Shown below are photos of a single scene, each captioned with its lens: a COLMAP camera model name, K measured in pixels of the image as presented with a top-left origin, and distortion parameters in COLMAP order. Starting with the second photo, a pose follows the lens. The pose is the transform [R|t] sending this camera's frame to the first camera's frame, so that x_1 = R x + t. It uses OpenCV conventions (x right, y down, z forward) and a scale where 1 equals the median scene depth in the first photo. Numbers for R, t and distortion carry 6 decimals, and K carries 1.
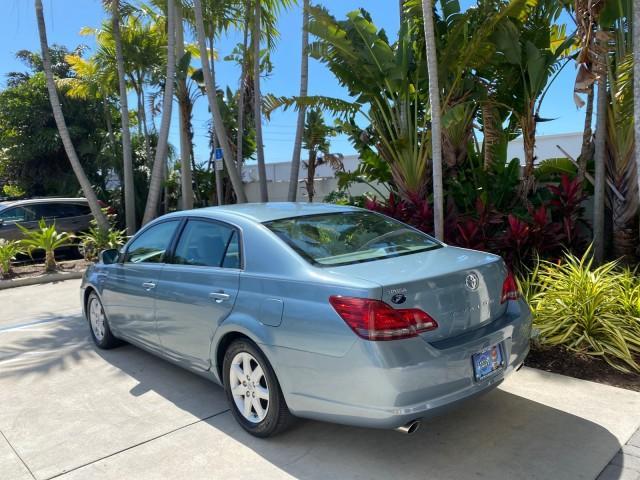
lens RADIAL K [[493.6, 0, 325.6], [0, 493.6, 241.3], [0, 0, 1]] dist [0.009706, -0.011440]
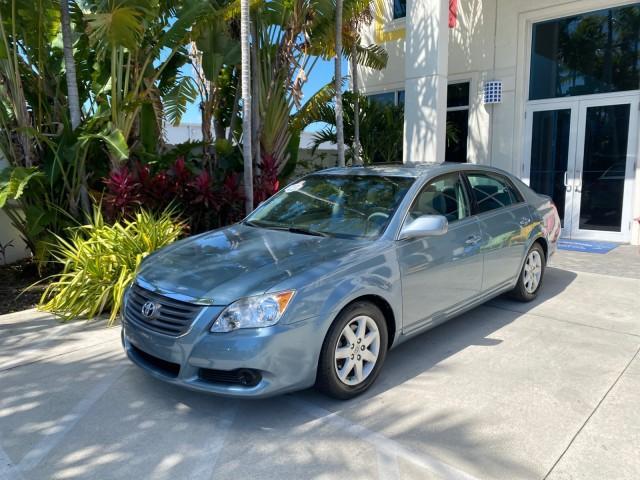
lens RADIAL K [[493.6, 0, 314.9], [0, 493.6, 240.1], [0, 0, 1]] dist [0.009706, -0.011440]
pose [[-0.051357, -0.117933, 0.991693, -0.802983], [0.110171, 0.986273, 0.122994, -0.040116], [-0.992585, 0.115572, -0.037659, 0.821345]]
